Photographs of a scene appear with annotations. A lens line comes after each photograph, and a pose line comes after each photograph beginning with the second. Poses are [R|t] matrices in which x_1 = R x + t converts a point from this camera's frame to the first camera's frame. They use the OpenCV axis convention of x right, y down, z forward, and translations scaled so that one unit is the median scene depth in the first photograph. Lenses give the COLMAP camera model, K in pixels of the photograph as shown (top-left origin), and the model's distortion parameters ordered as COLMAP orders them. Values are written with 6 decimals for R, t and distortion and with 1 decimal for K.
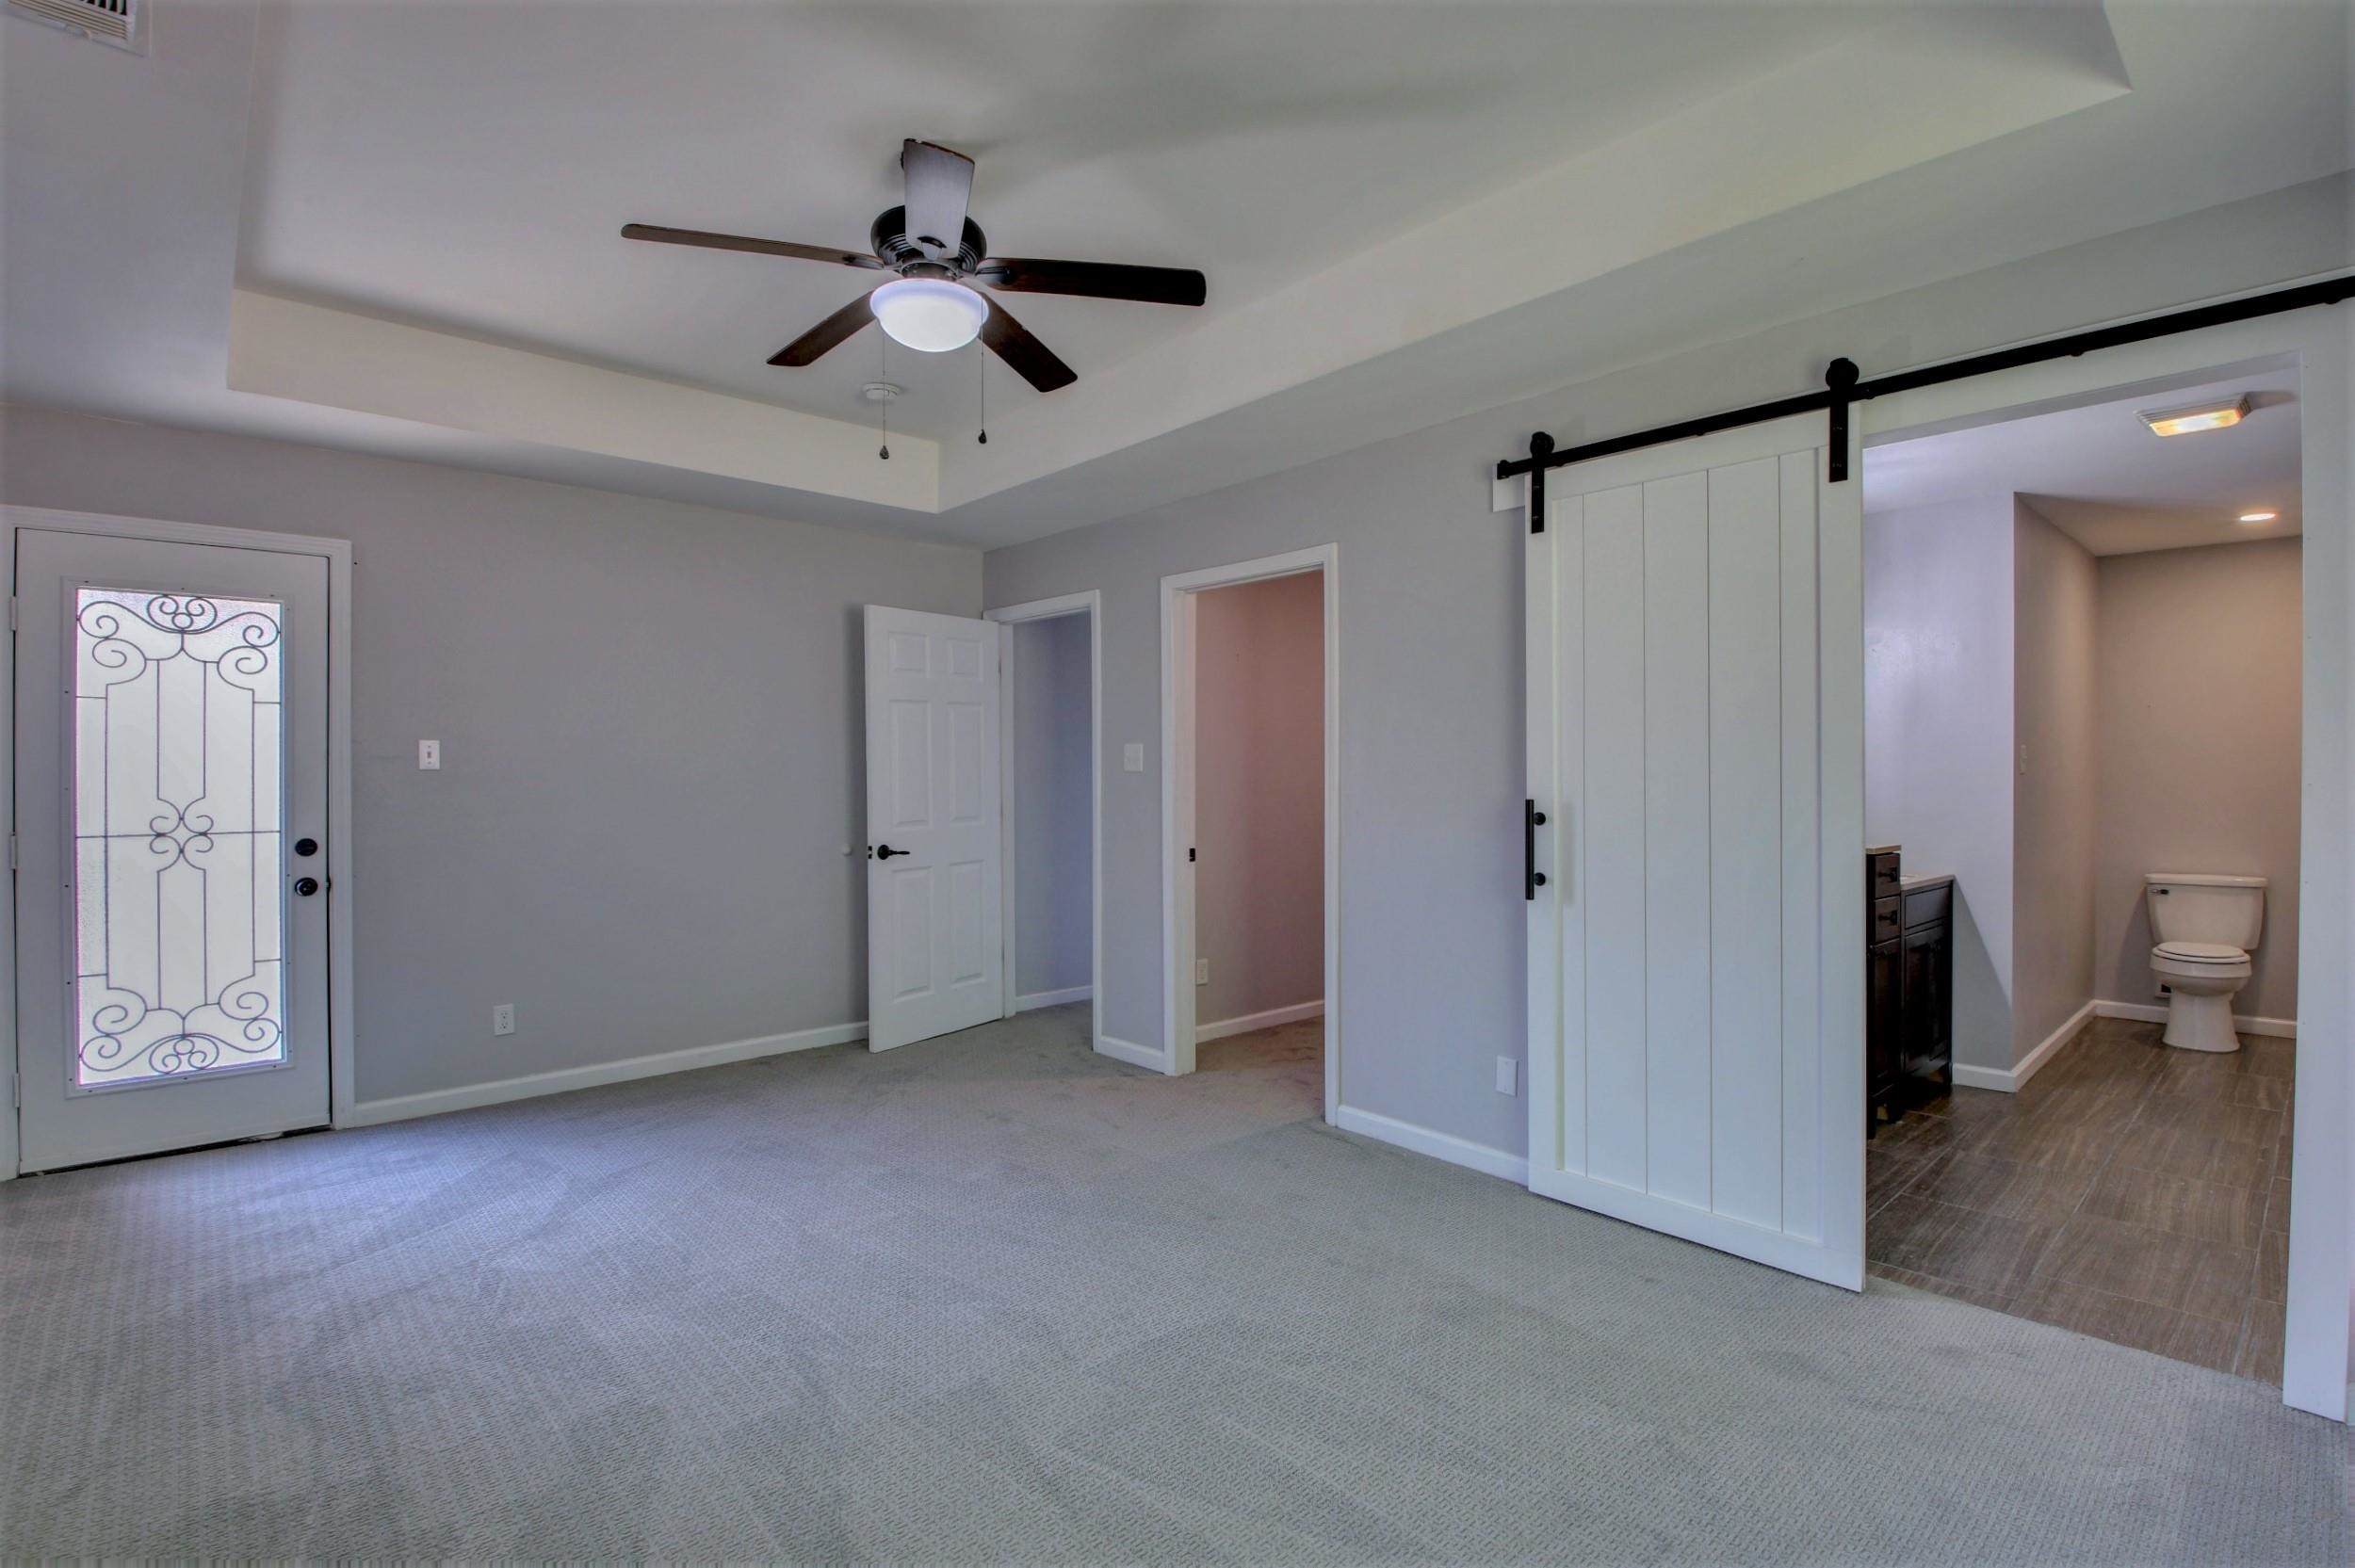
lens RADIAL K [[1092.0, 0, 1177.4], [0, 1092.0, 785.5], [0, 0, 1]] dist [0.005116, -0.016400]
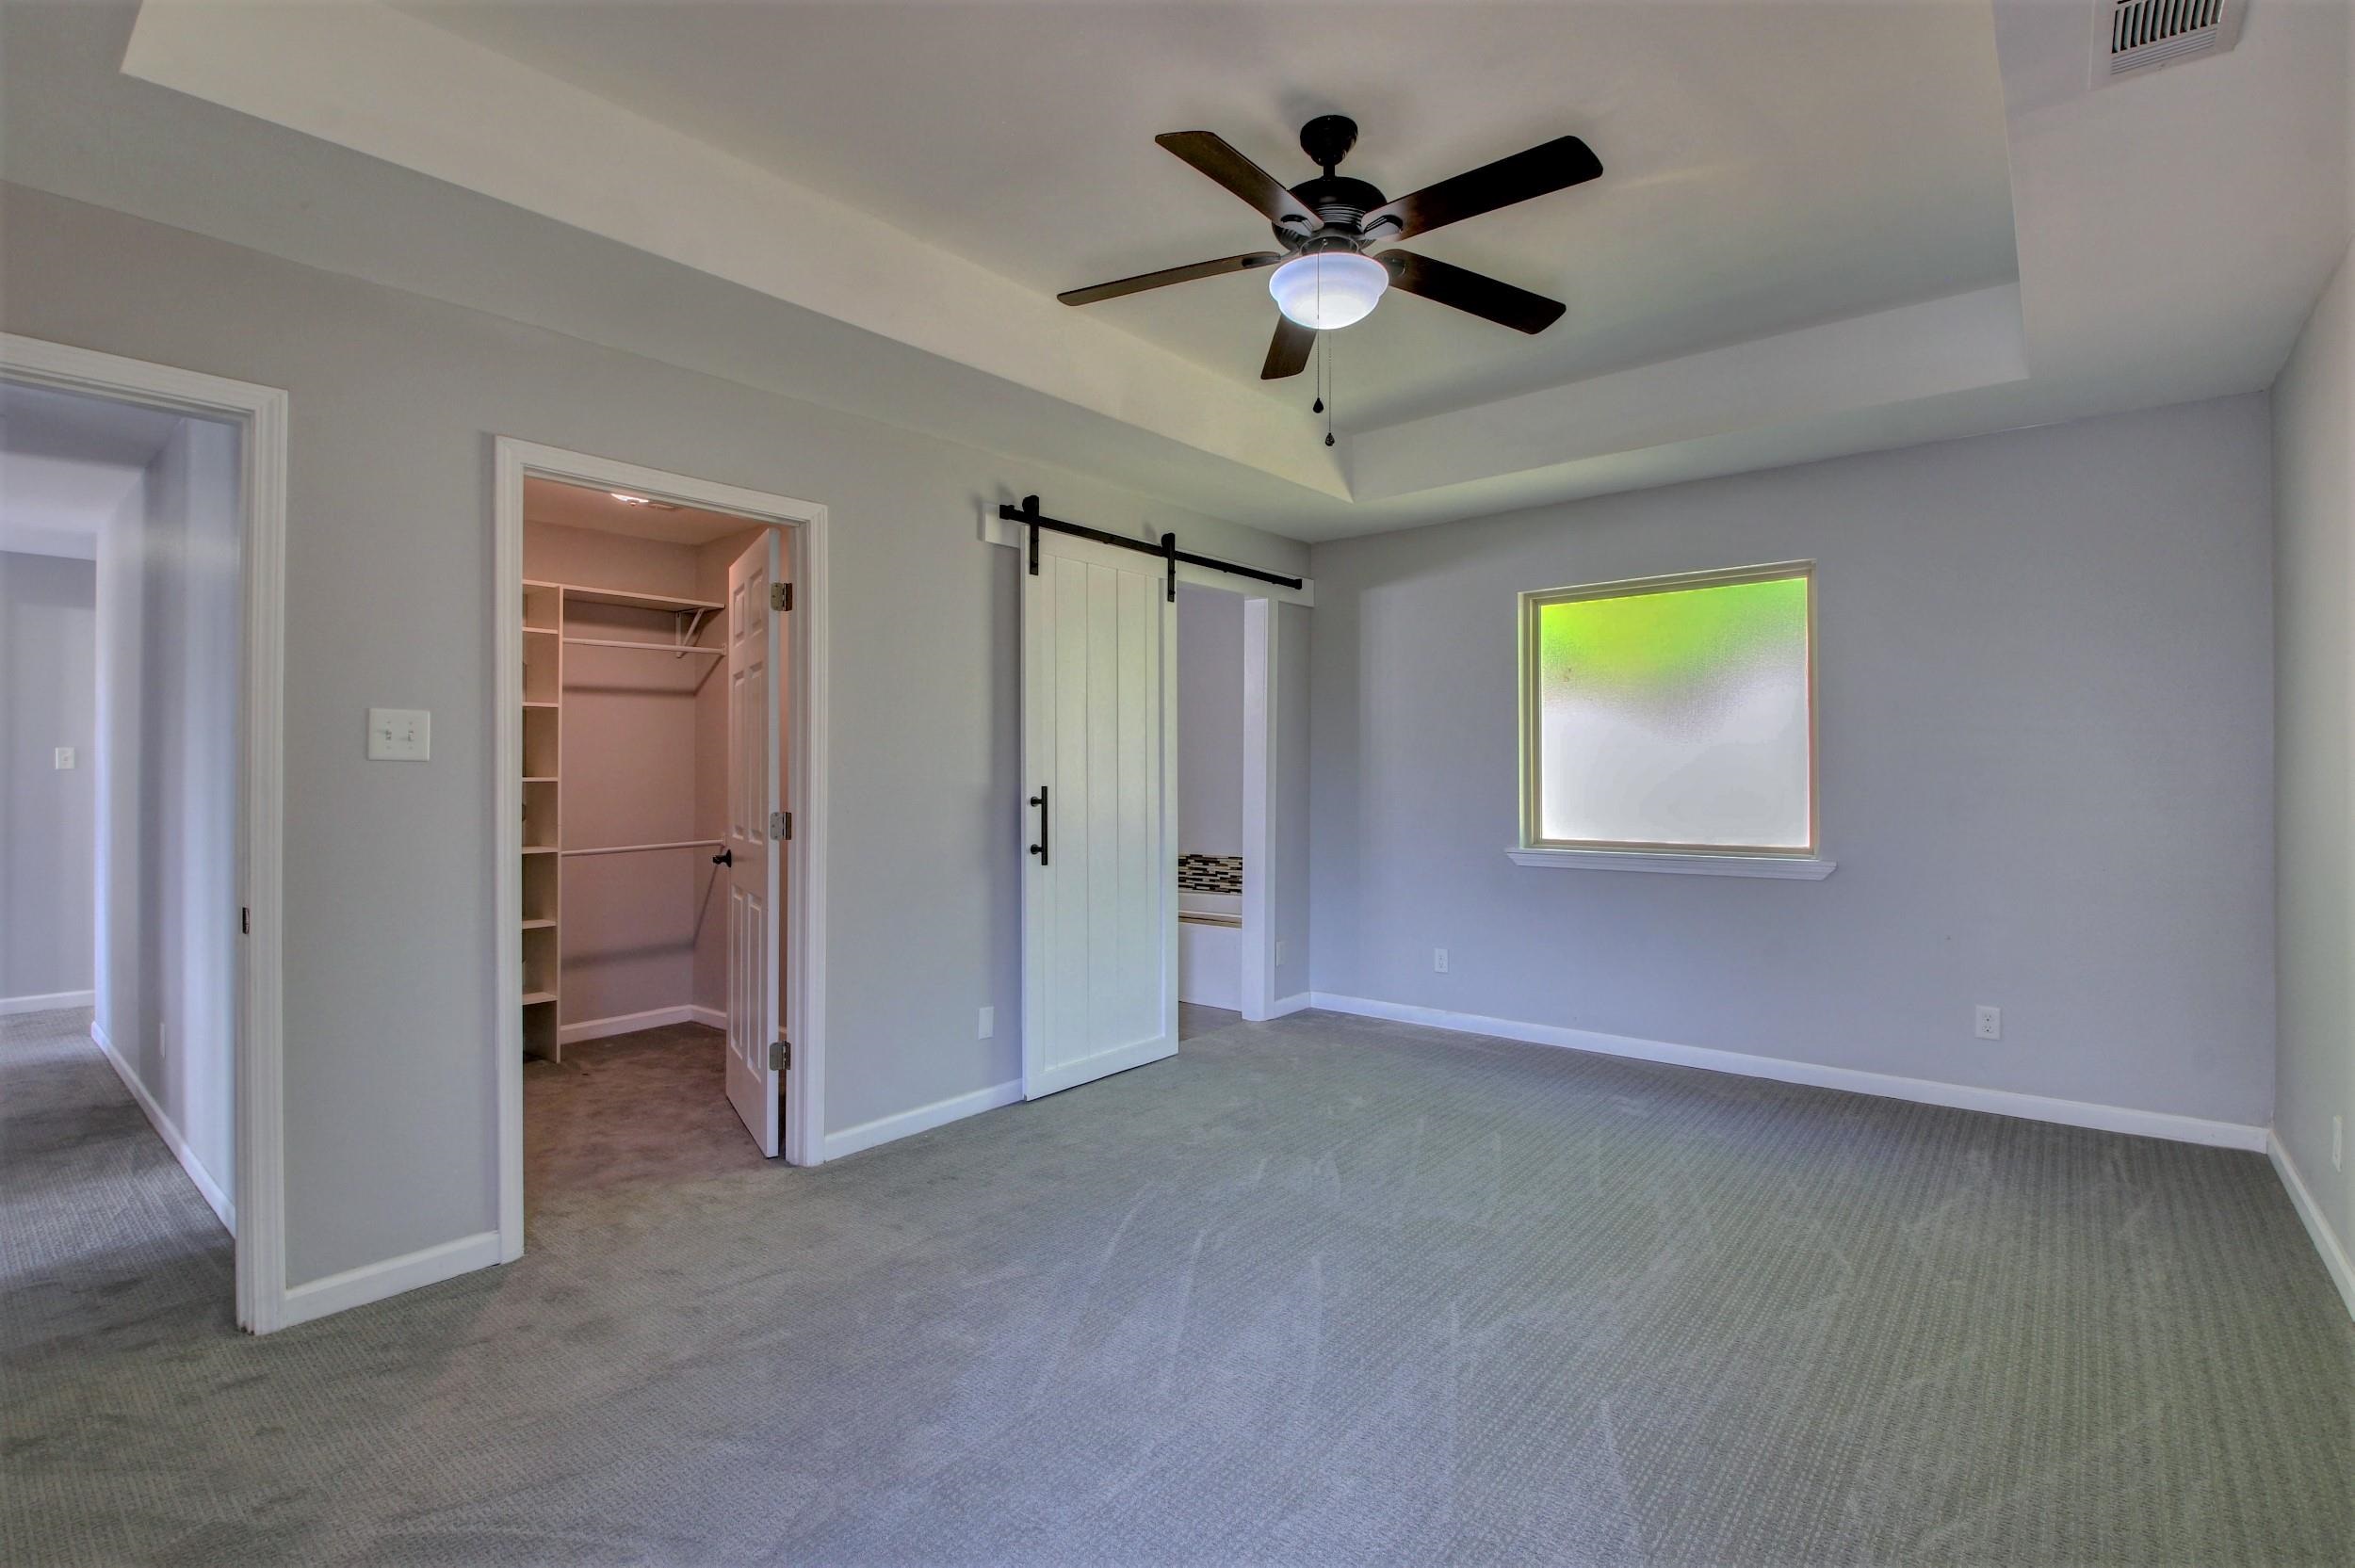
lens RADIAL K [[1092.0, 0, 1174.5], [0, 1092.0, 764.6], [0, 0, 1]] dist [0.005116, -0.016400]
pose [[-0.151303, -0.004350, 0.988478, -0.898579], [0.001891, 0.999987, 0.004690, -0.017046], [-0.988486, 0.002579, -0.151293, 0.983904]]
